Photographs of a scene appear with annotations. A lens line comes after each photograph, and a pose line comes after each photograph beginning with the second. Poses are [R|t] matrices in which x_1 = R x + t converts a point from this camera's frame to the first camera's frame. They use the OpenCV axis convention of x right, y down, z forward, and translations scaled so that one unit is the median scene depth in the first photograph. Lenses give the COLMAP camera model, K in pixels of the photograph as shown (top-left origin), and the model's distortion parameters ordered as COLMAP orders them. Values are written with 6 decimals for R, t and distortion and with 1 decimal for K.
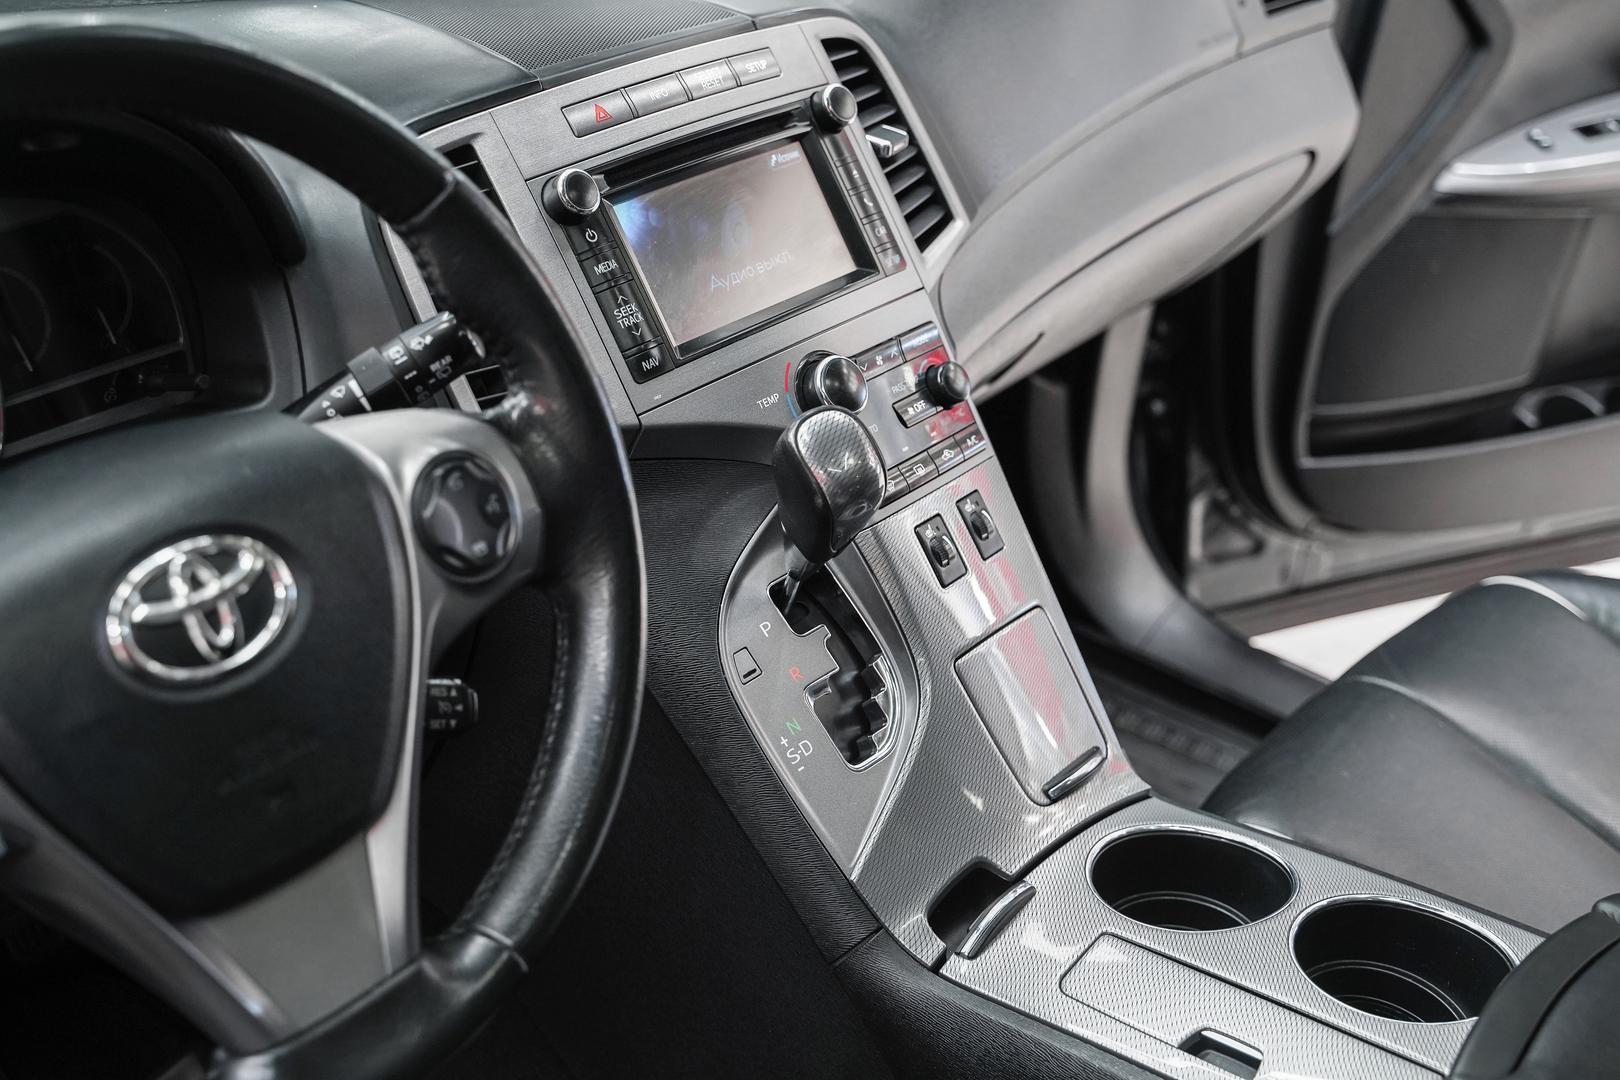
lens RADIAL K [[2029.6, 0, 810.0], [0, 2029.6, 540.0], [0, 0, 1]] dist [-0.036275, -0.028836]
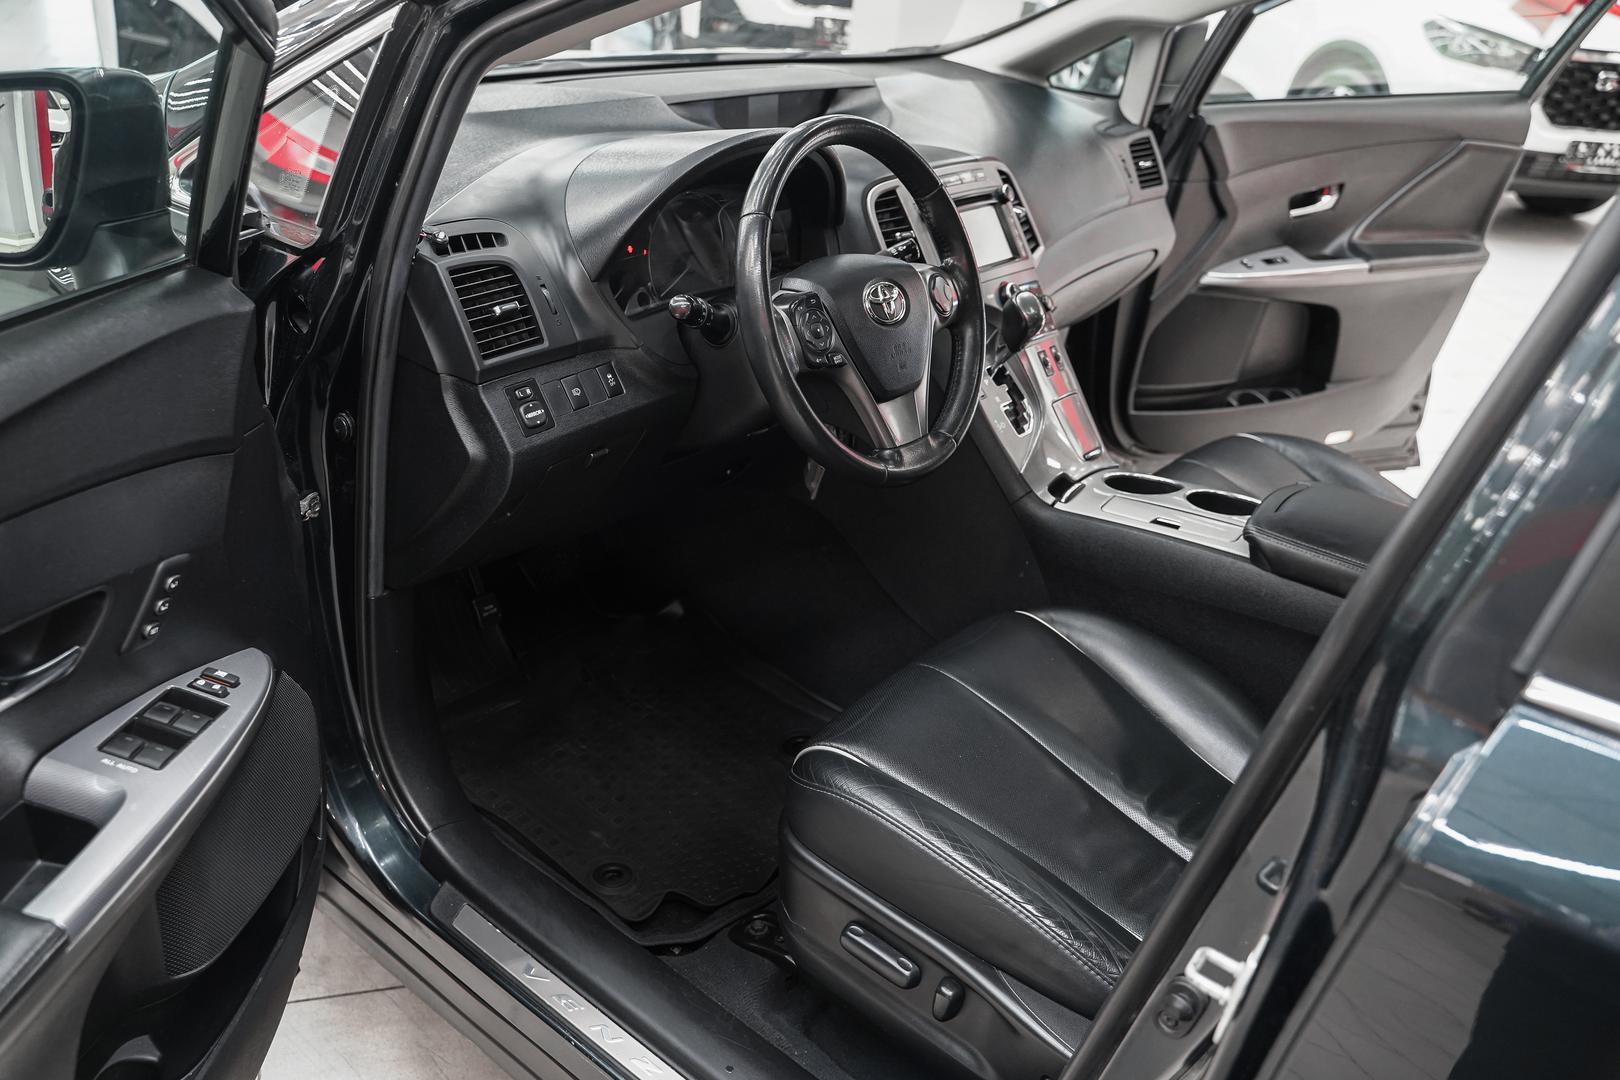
lens RADIAL K [[1374.8, 0, 810.0], [0, 1374.8, 540.0], [0, 0, 1]] dist [-0.013614, 0.004074]
pose [[0.995855, 0.040019, 0.081679, -0.360799], [-0.035829, 0.997997, -0.052128, 0.325000], [-0.083602, 0.048985, 0.995295, -0.693347]]
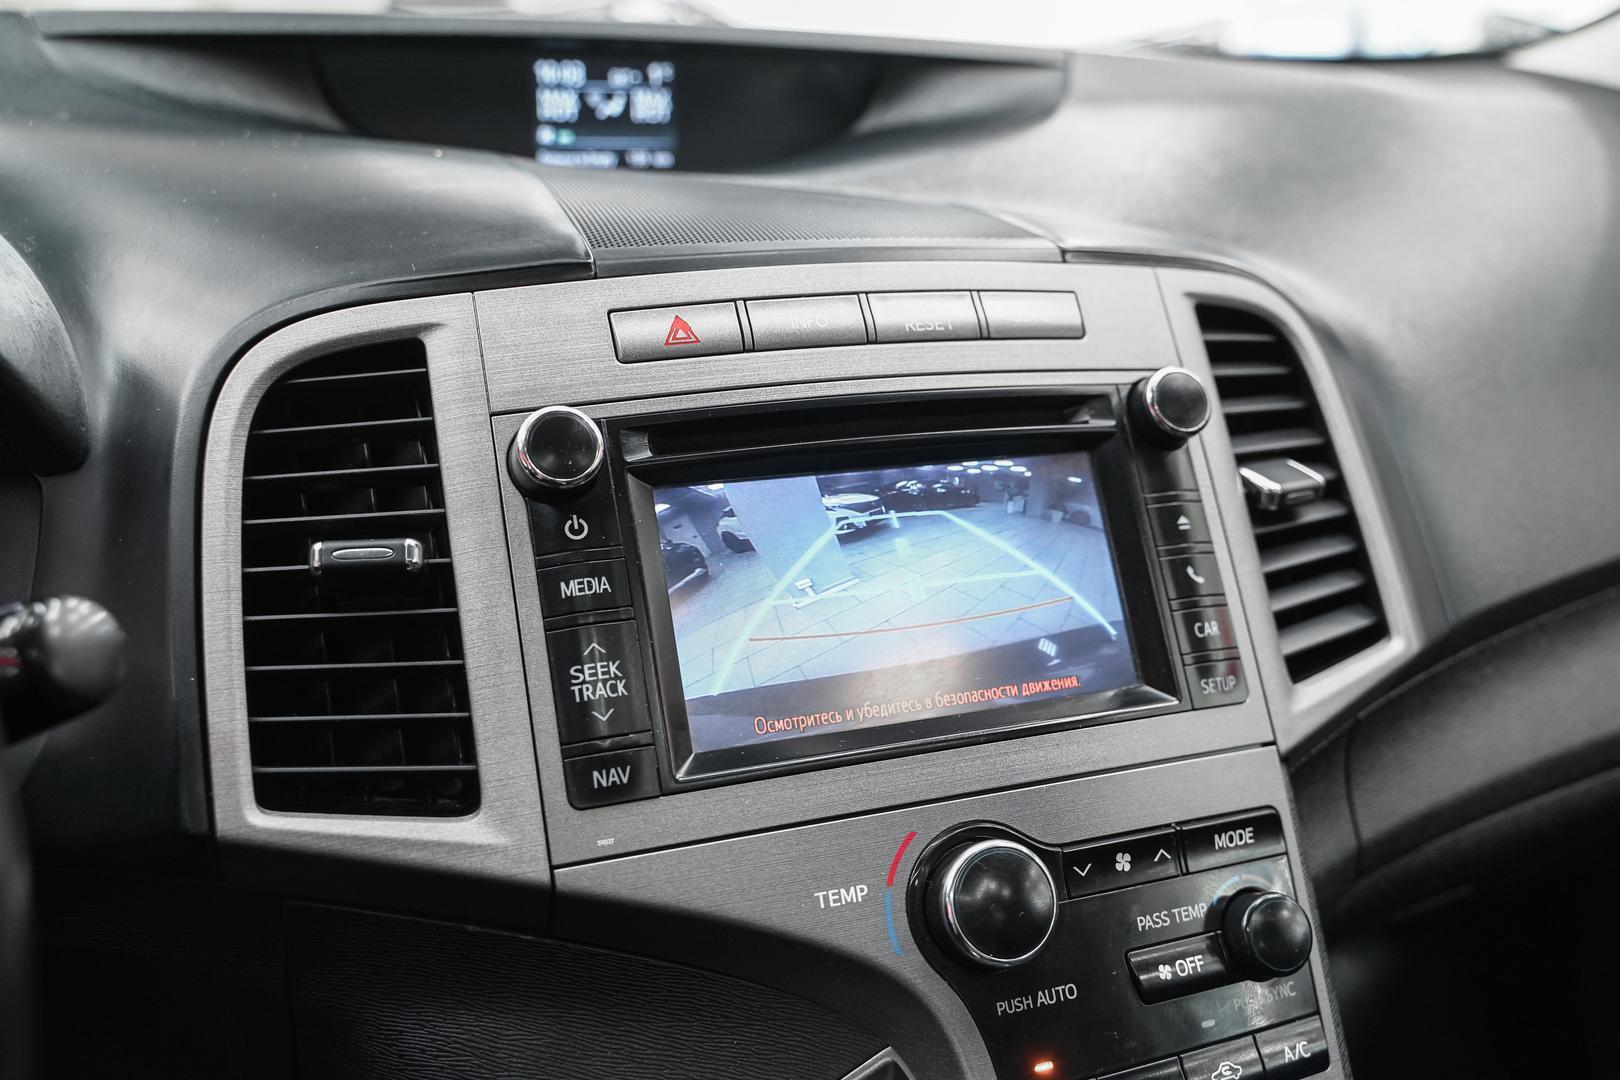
lens RADIAL K [[1449.0, 0, 843.5], [0, 1449.0, 540.7], [0, 0, 1]] dist [0.012284, 0.002206]
pose [[0.878121, 0.183610, -0.441805, 0.121630], [-0.250389, 0.963238, -0.097354, -0.112700], [0.407688, 0.196112, 0.891813, 0.599081]]
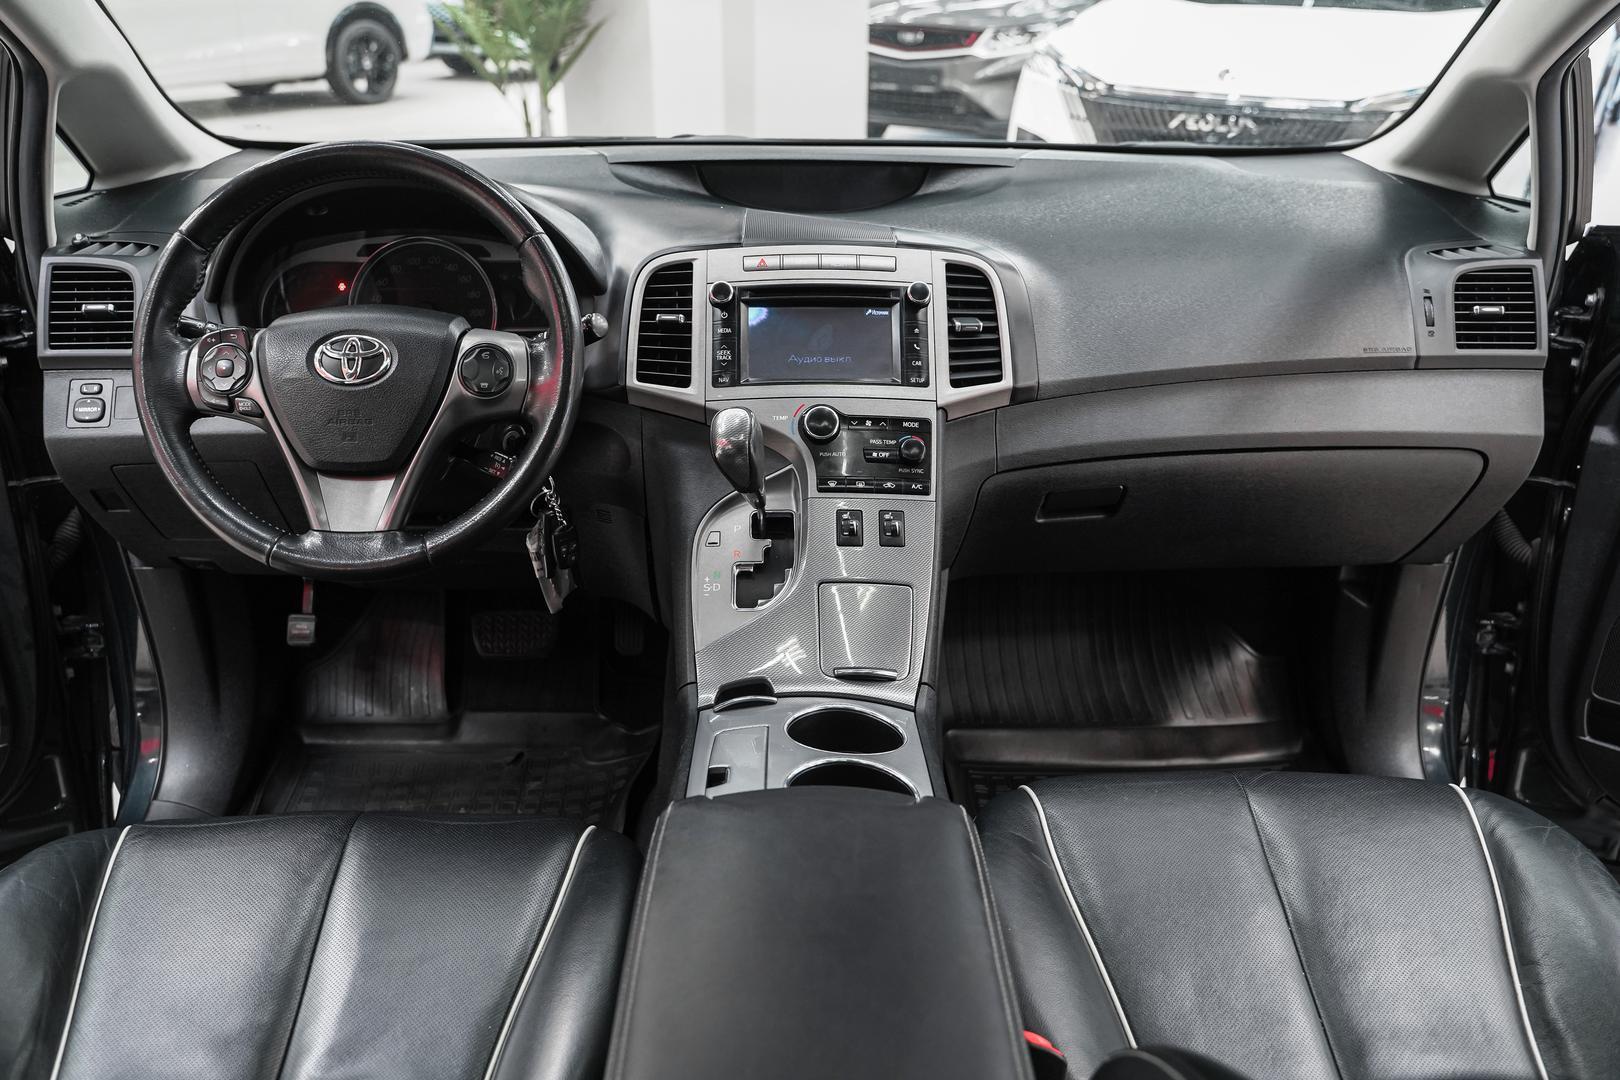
lens RADIAL K [[1374.8, 0, 810.0], [0, 1374.8, 540.0], [0, 0, 1]] dist [-0.013614, 0.004074]
pose [[0.667831, 0.258887, -0.697839, 0.868583], [-0.356779, 0.934175, 0.005127, 0.020723], [0.653231, 0.245550, 0.716237, 0.108303]]
